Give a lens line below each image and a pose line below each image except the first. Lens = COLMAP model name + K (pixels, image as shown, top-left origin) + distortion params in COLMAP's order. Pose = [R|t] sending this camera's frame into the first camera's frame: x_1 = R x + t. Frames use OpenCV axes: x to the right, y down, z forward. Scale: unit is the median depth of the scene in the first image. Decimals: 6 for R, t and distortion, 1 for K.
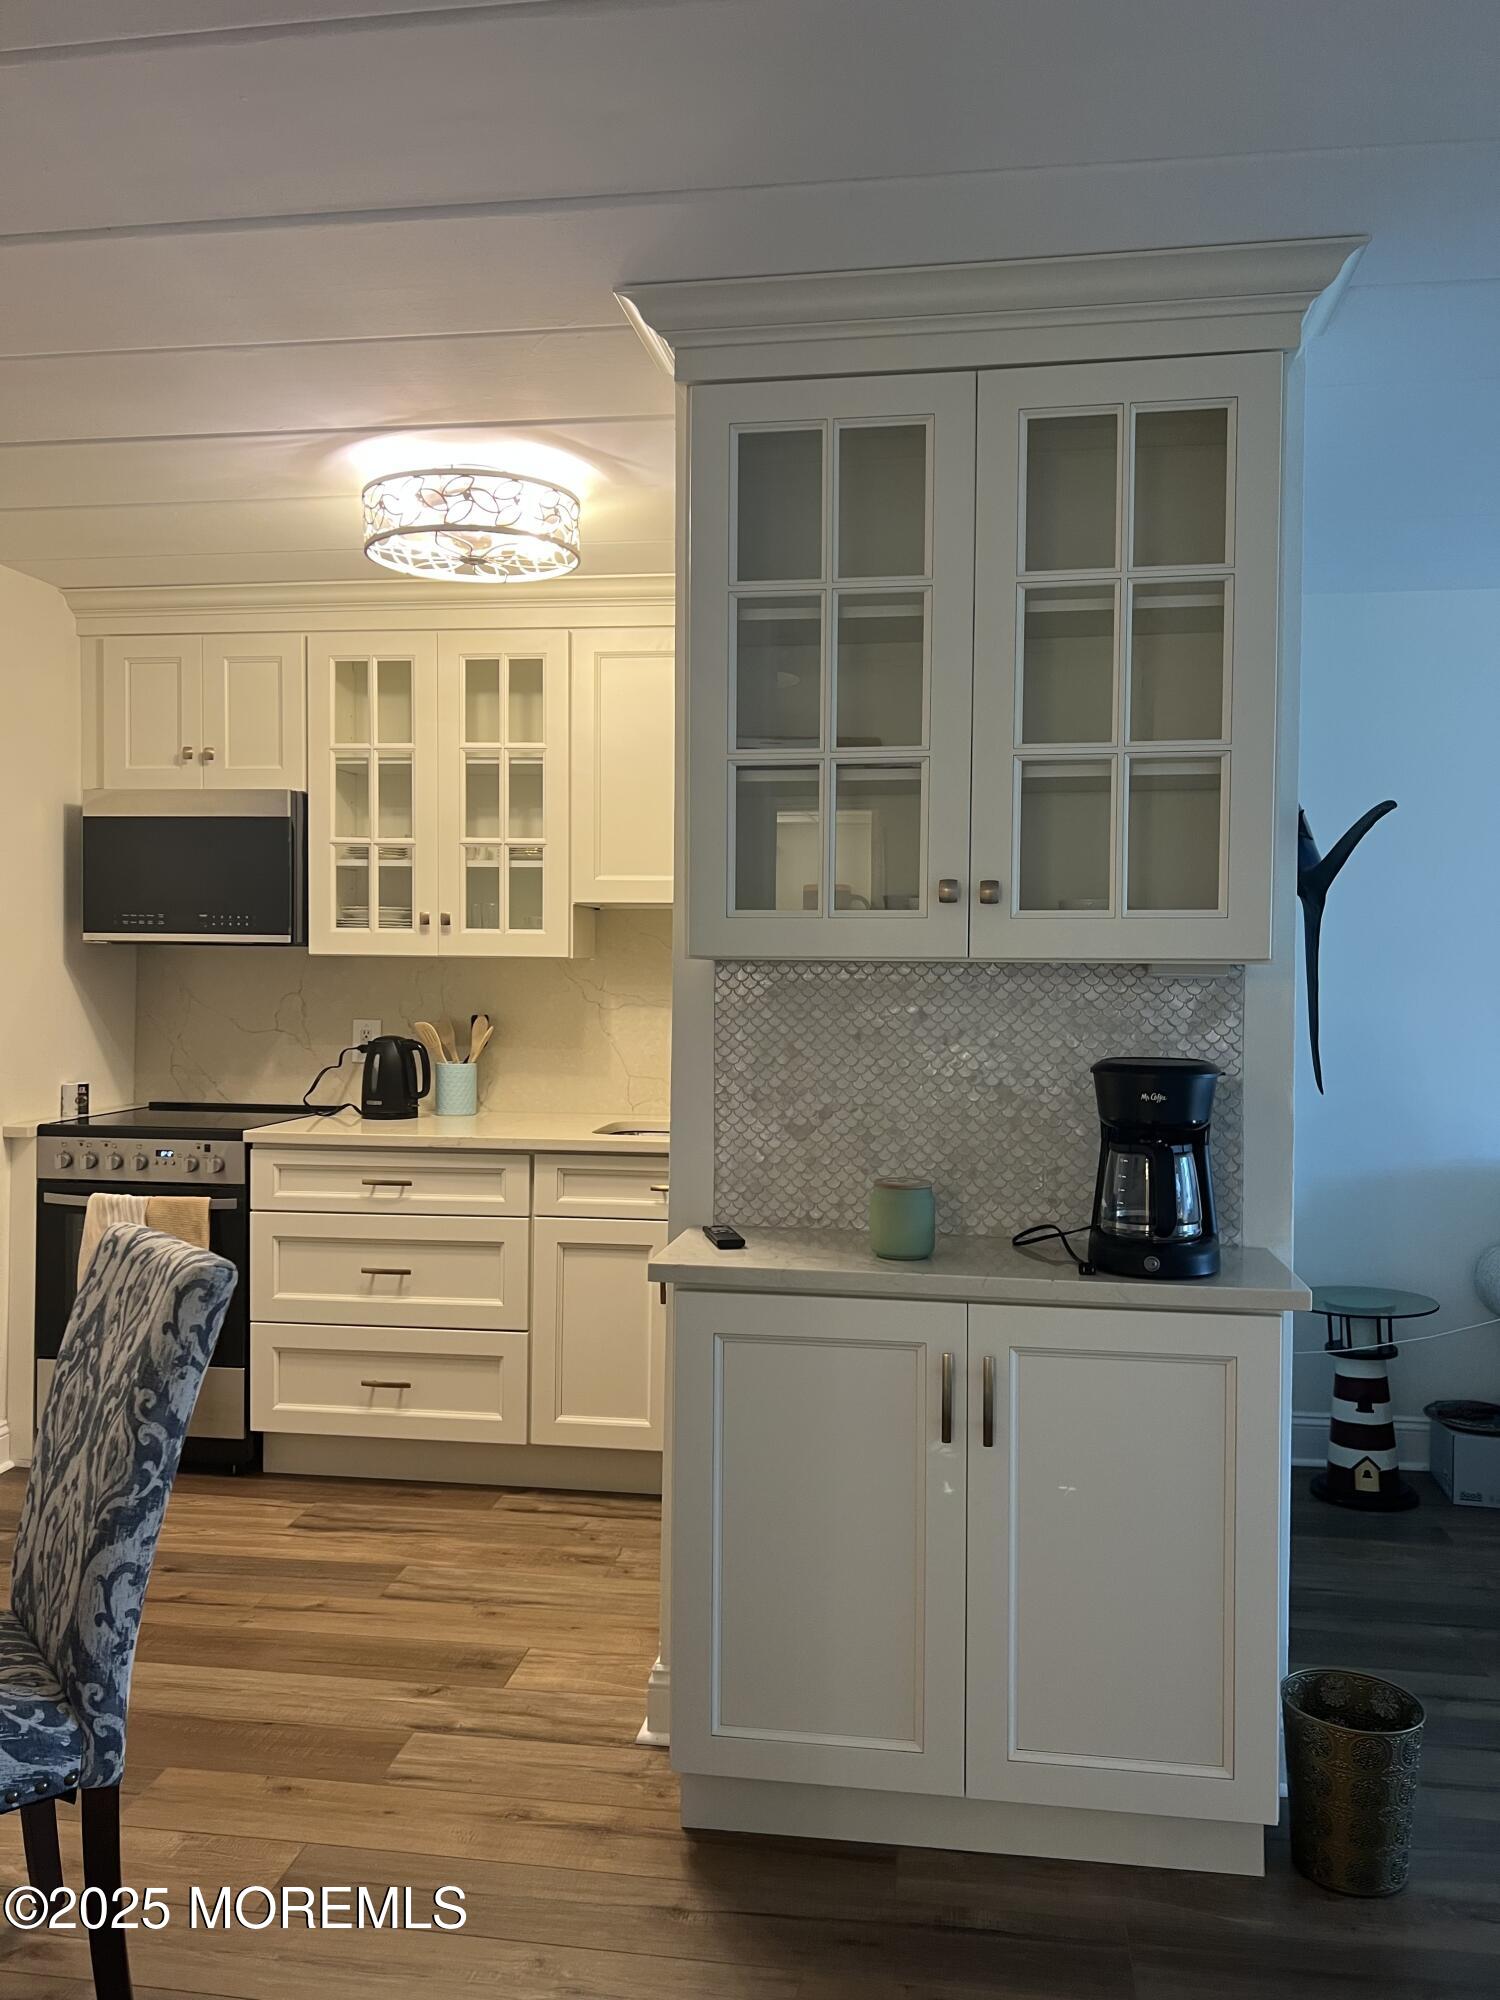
lens RADIAL K [[1507.8, 0, 750.0], [0, 1507.8, 1000.0], [0, 0, 1]] dist [0.165187, -0.393874]
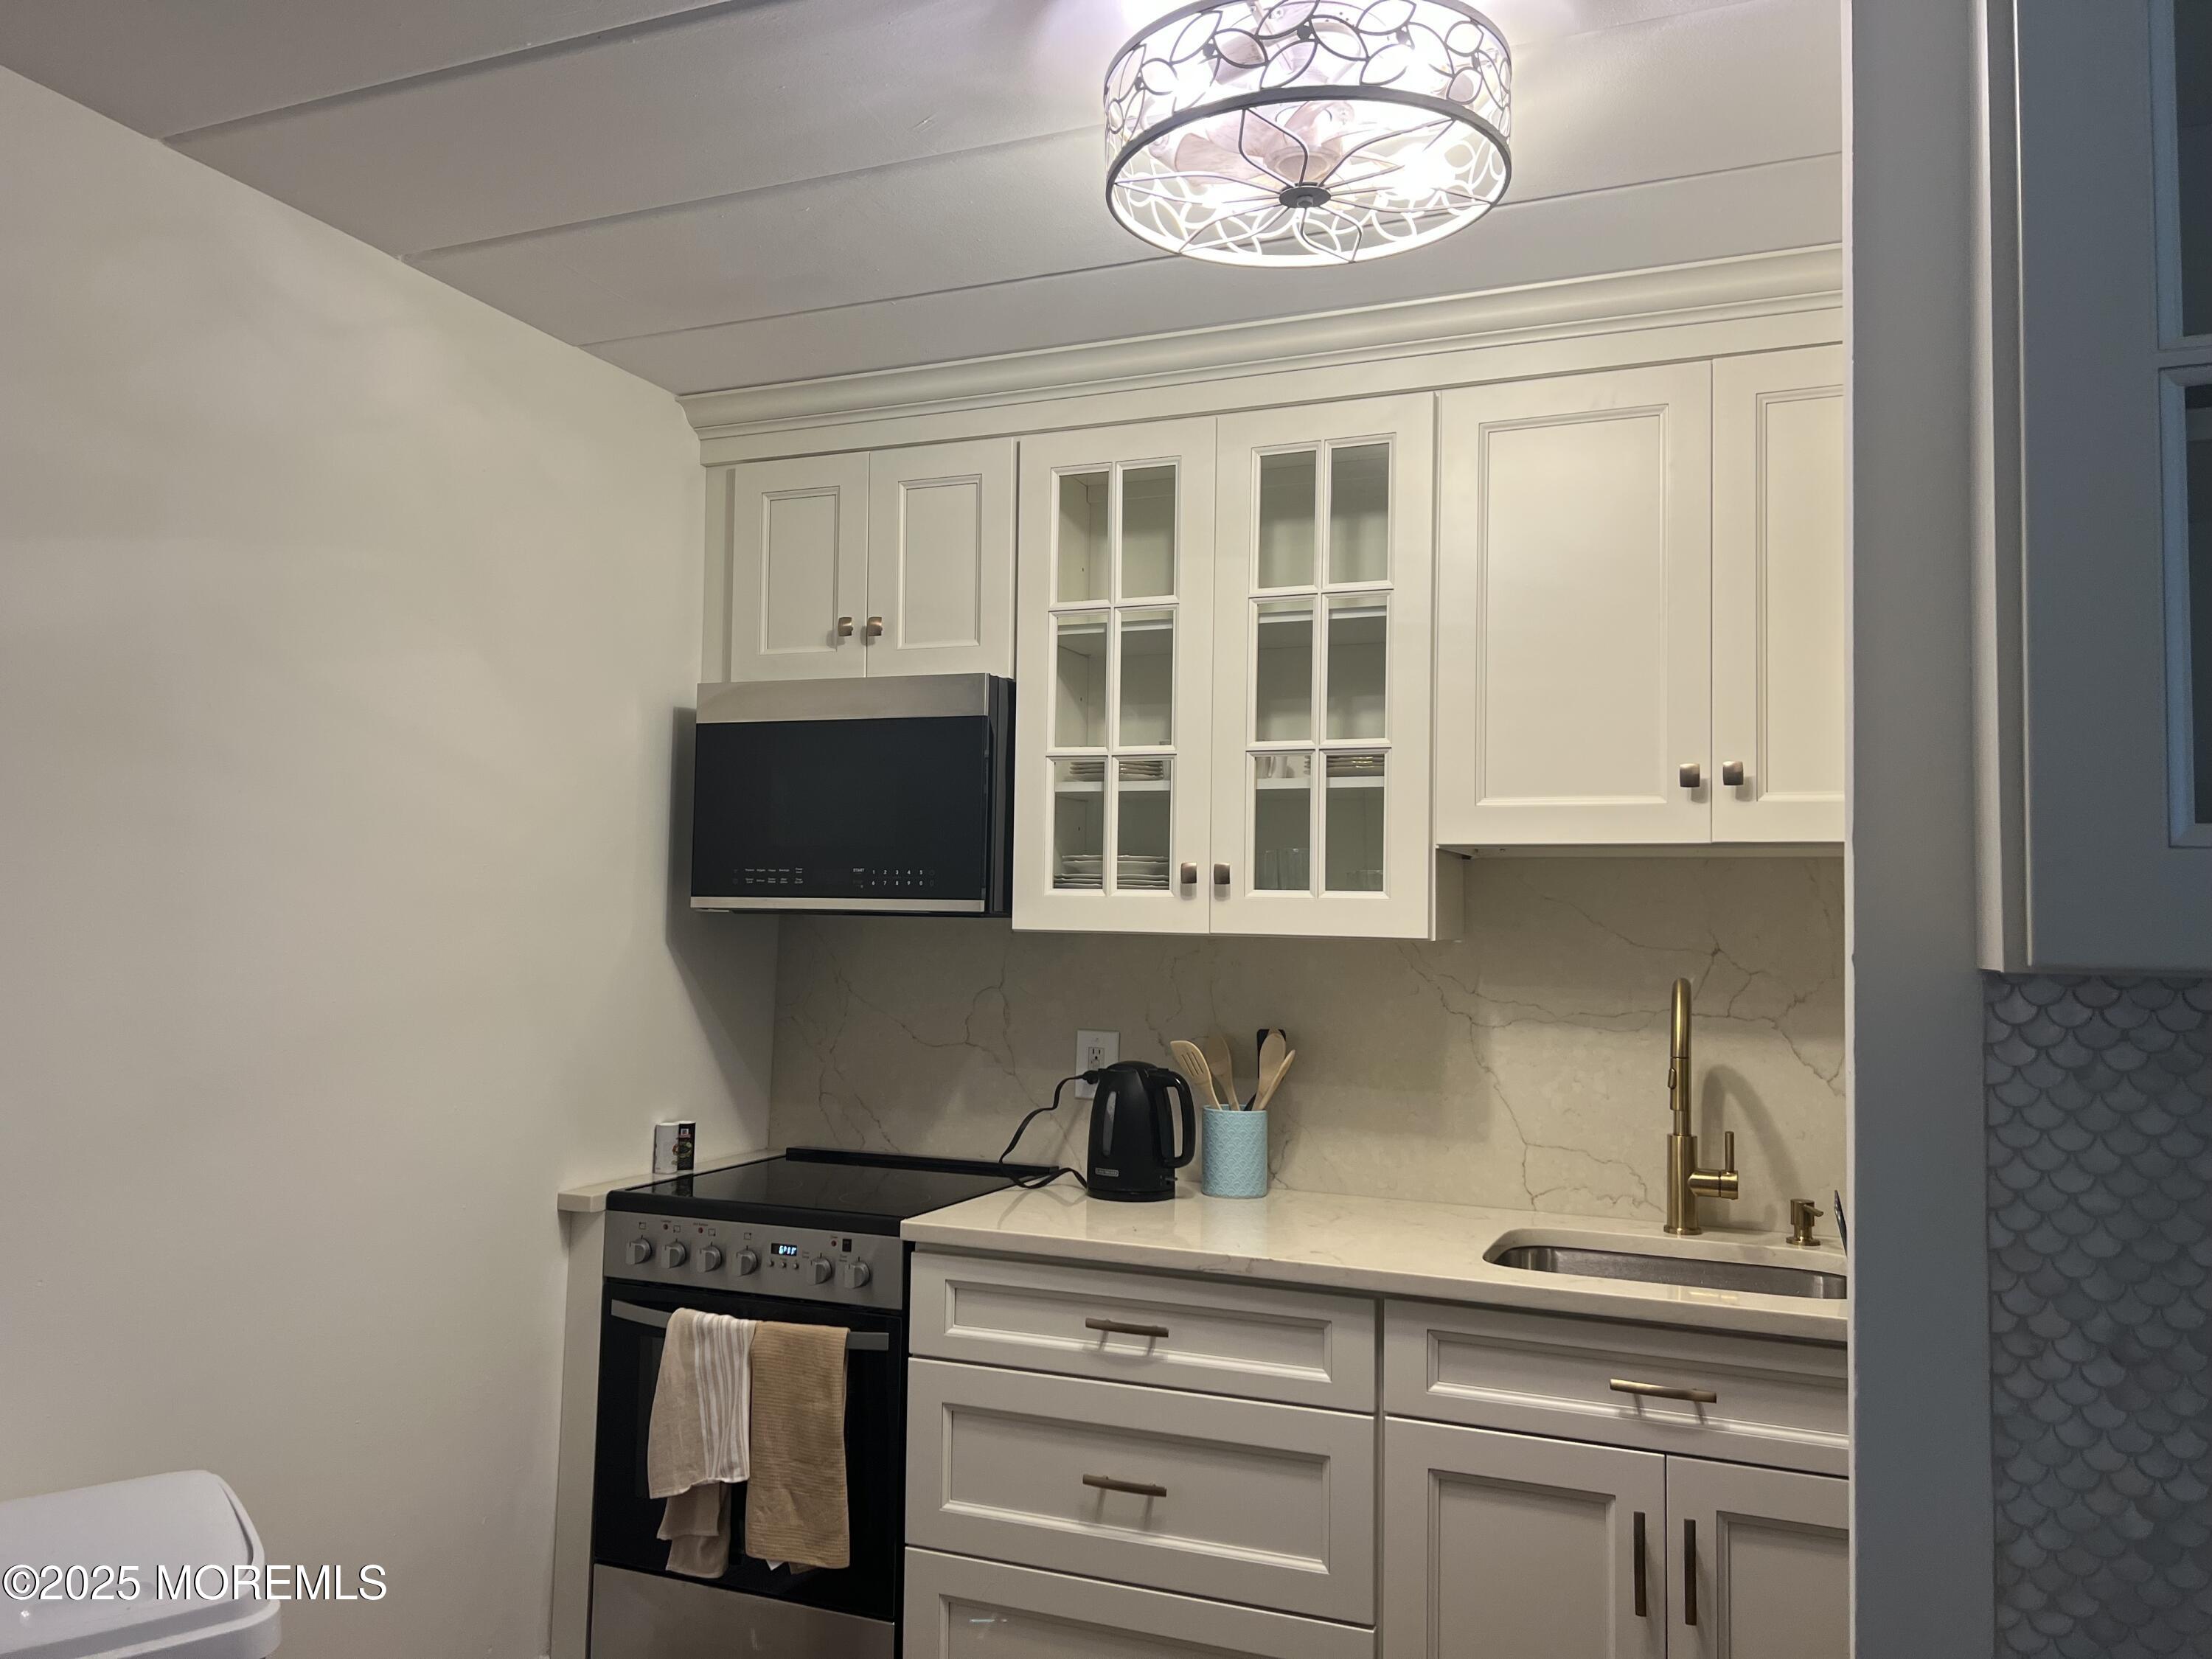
lens RADIAL K [[1667.6, 0, 1097.6], [0, 1667.6, 878.9], [0, 0, 1]] dist [0.165187, -0.393874]
pose [[0.968884, 0.000050, -0.247516, -0.082568], [-0.013797, 0.998456, -0.053807, -0.014573], [0.247131, 0.055547, 0.967389, 0.336057]]
